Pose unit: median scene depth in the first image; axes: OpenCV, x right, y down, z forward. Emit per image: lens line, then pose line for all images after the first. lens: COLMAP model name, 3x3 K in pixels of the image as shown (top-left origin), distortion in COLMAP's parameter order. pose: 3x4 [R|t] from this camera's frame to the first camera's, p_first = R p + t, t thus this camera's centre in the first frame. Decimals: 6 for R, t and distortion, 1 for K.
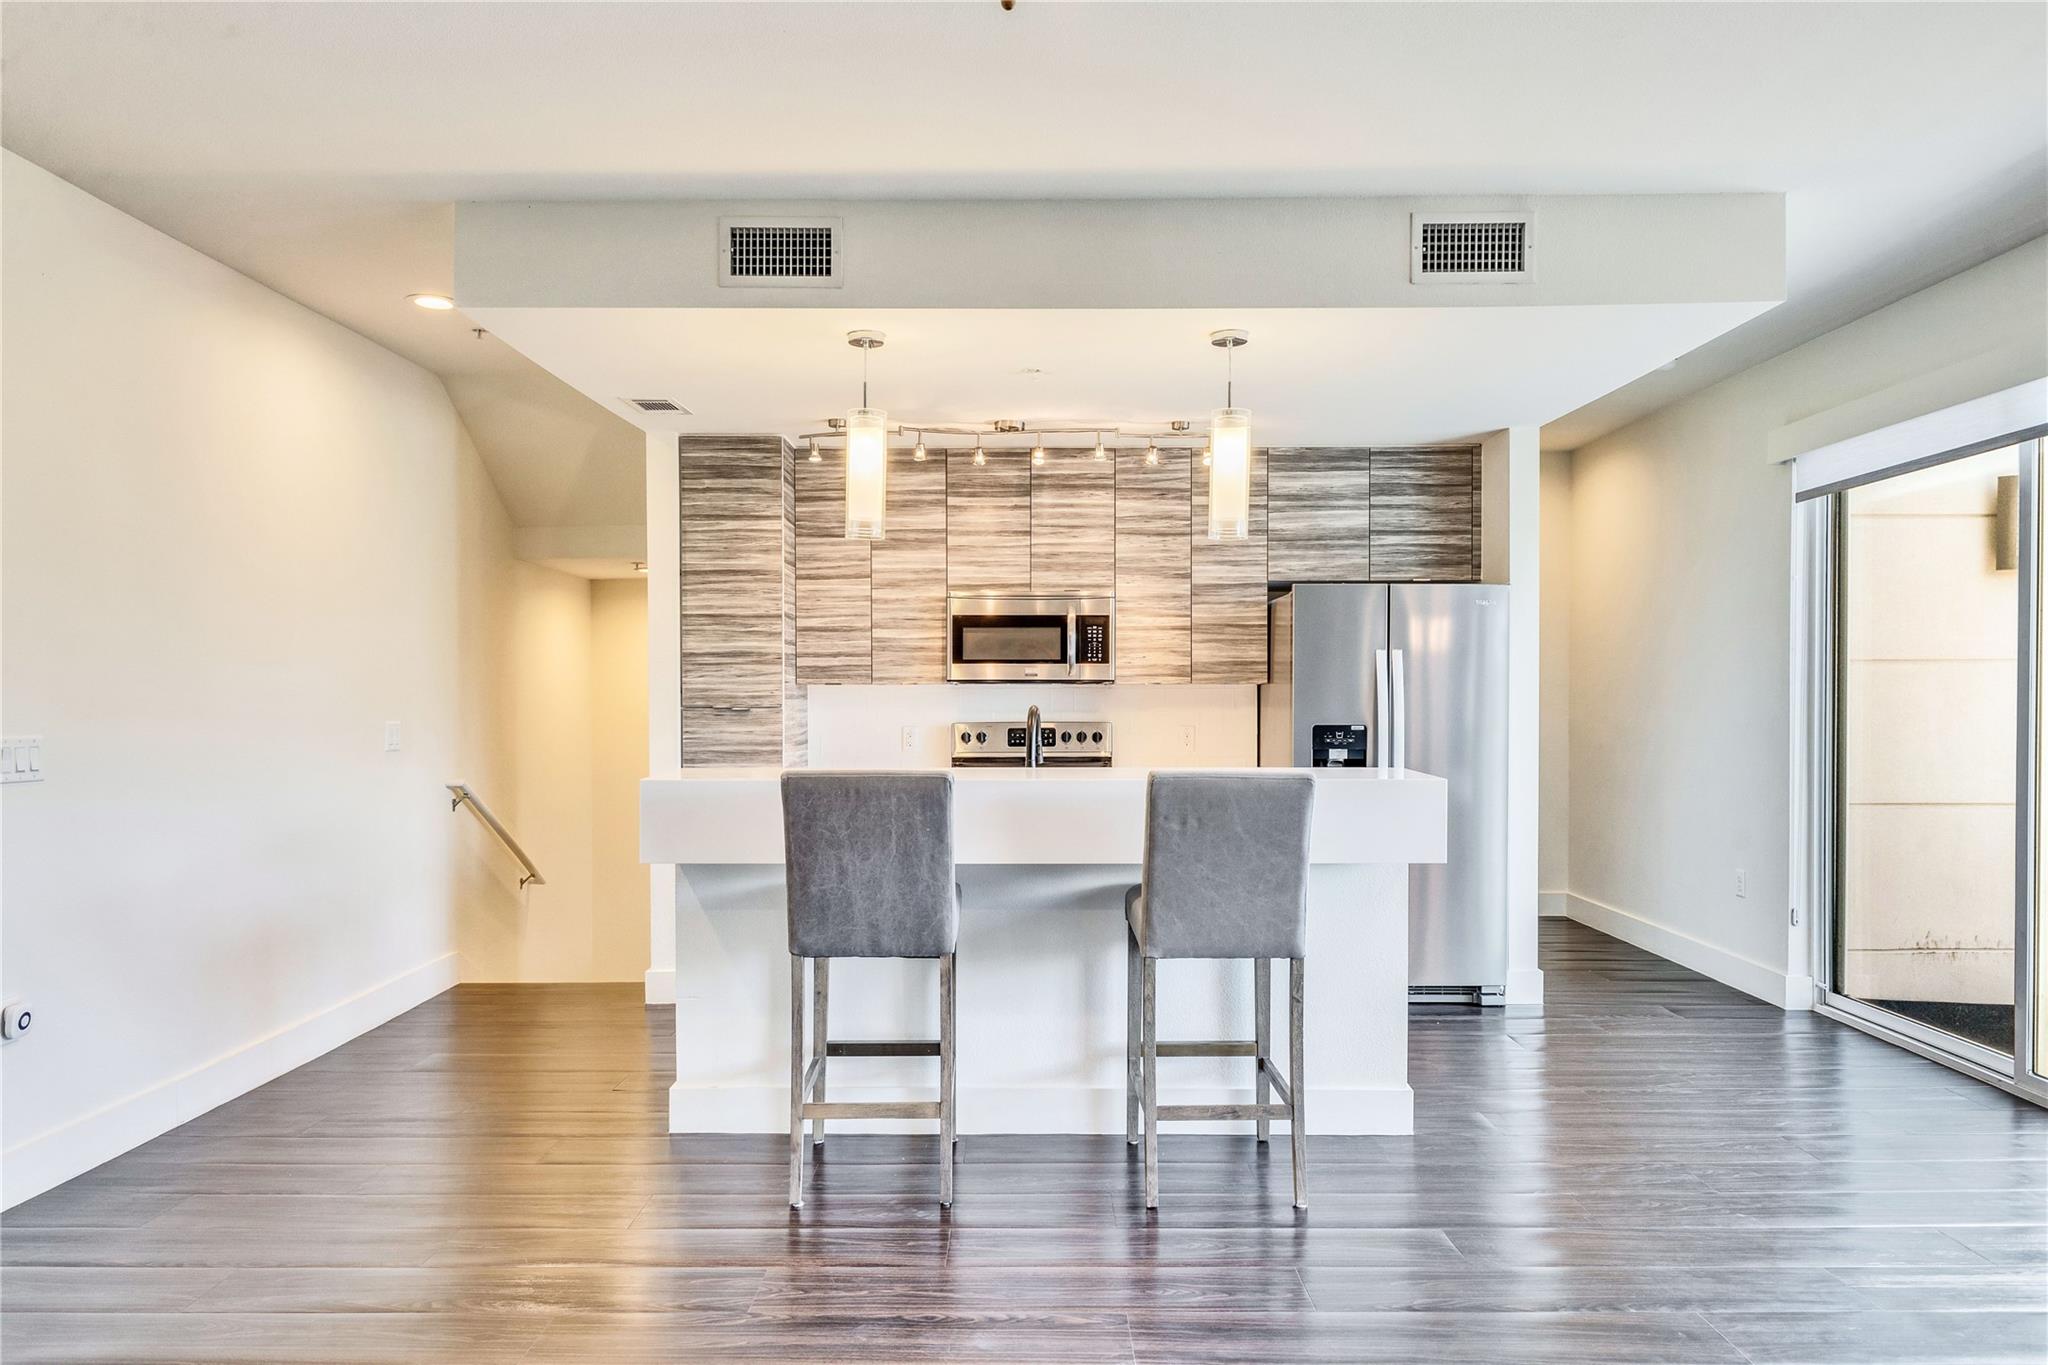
lens RADIAL K [[1312.7, 0, 1024.4], [0, 1312.7, 707.7], [0, 0, 1]] dist [0.009740, 0.000538]
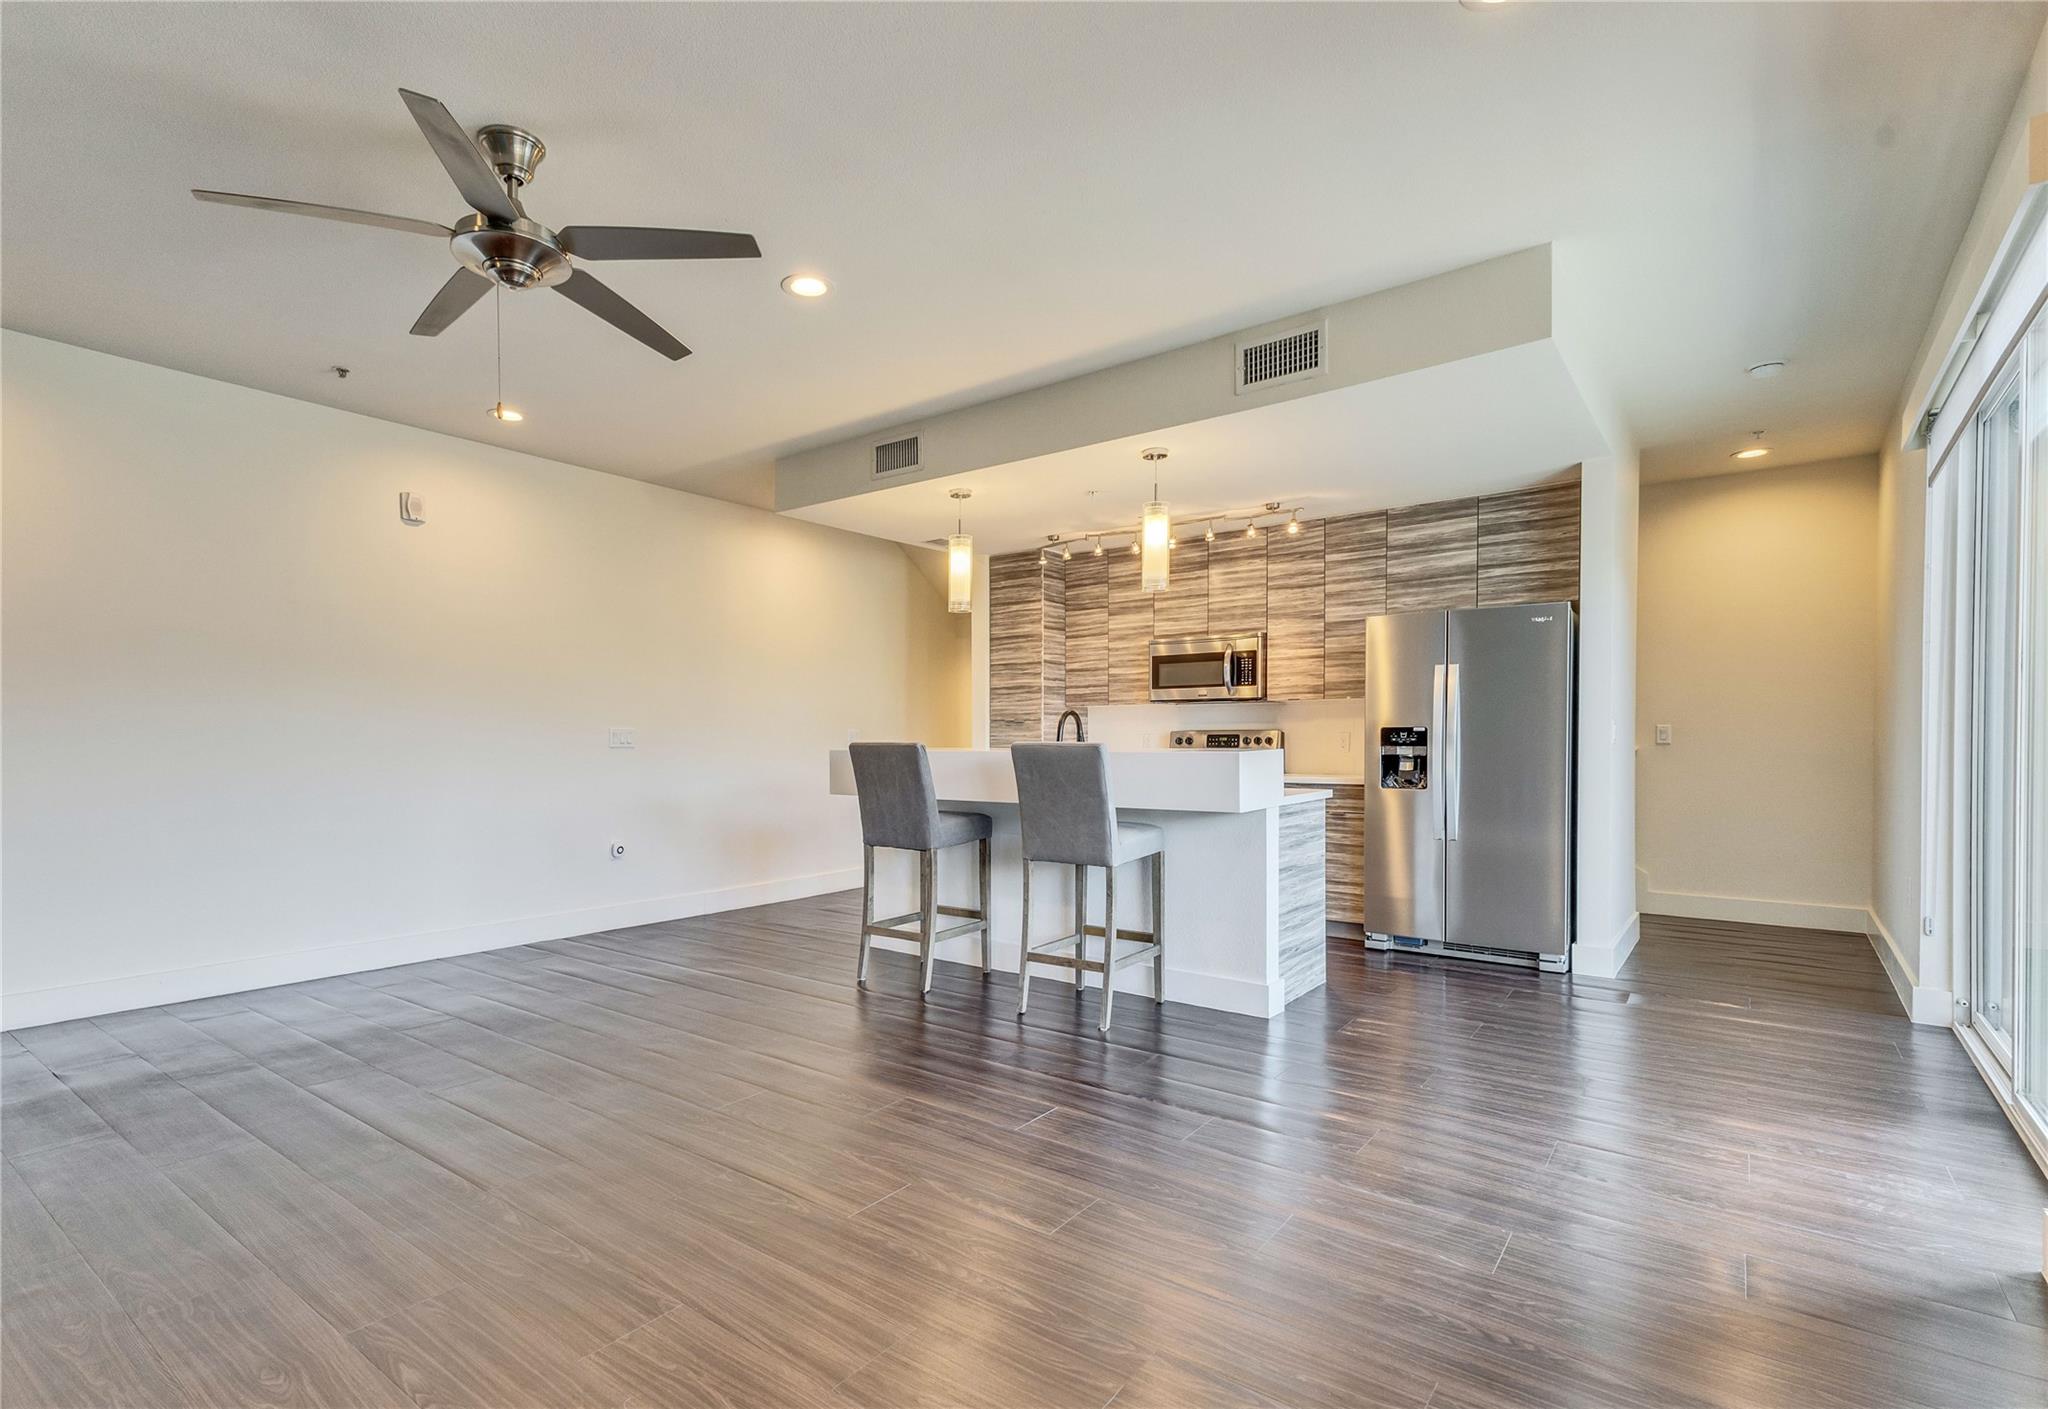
lens RADIAL K [[981.3, 0, 950.1], [0, 981.3, 742.3], [0, 0, 1]] dist [0.018714, 0.000155]
pose [[0.783937, 0.000363, -0.620840, 0.449231], [-0.003747, 0.999984, -0.004147, 0.030907], [0.620829, 0.005577, 0.783926, 0.002330]]
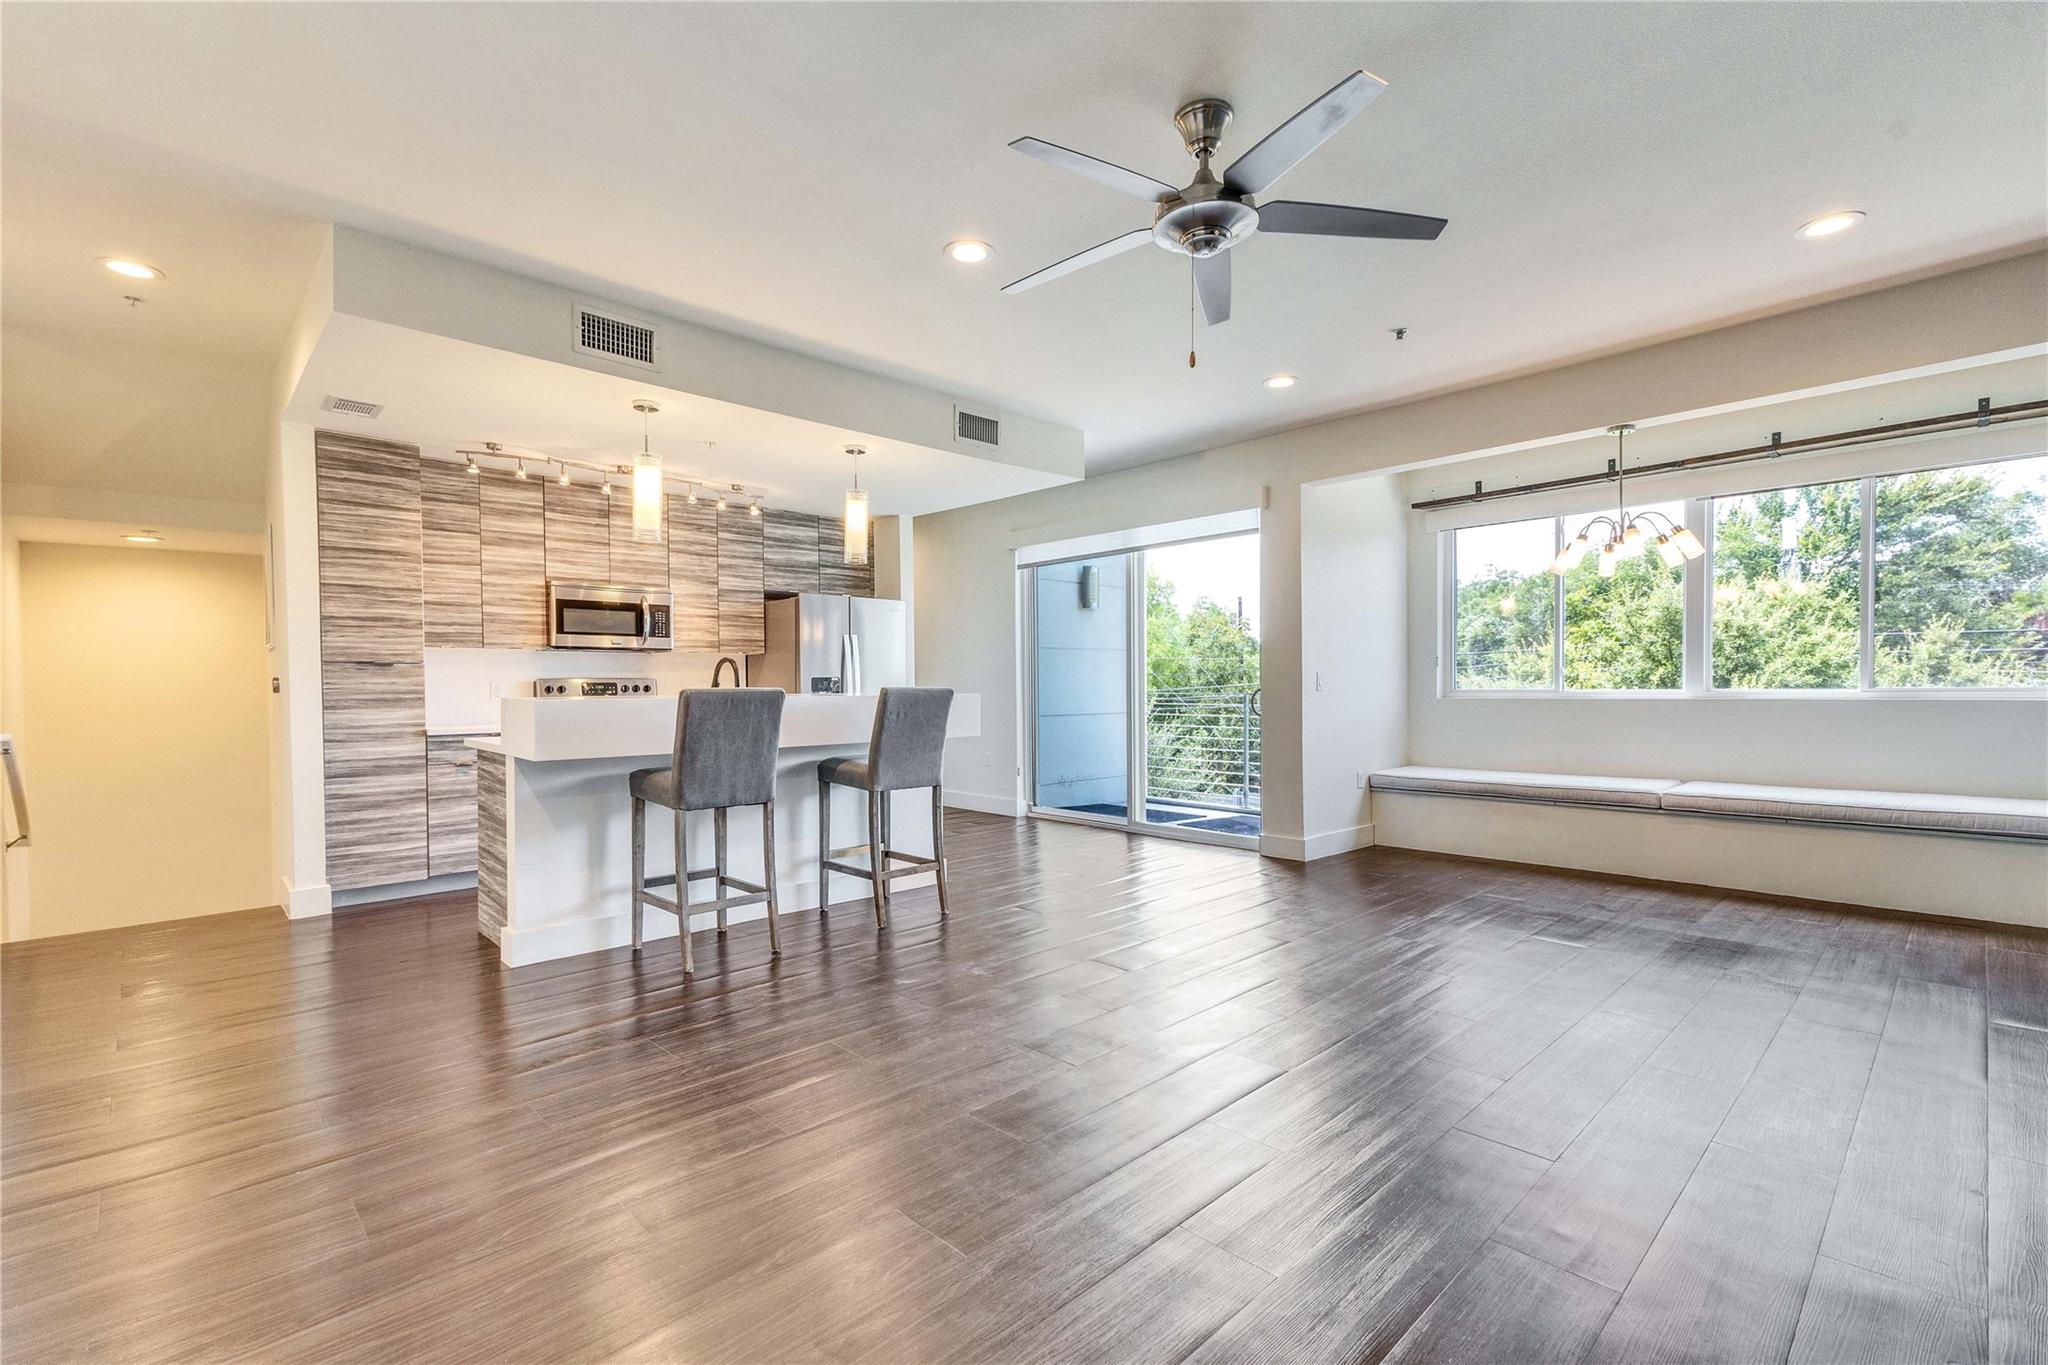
lens RADIAL K [[909.6, 0, 1019.0], [0, 909.6, 692.1], [0, 0, 1]] dist [0.025448, -0.000113]
pose [[0.723373, -0.008862, 0.690401, -0.366013], [0.011692, 0.999931, 0.000586, 0.032172], [-0.690359, 0.007648, 0.723427, -0.024511]]
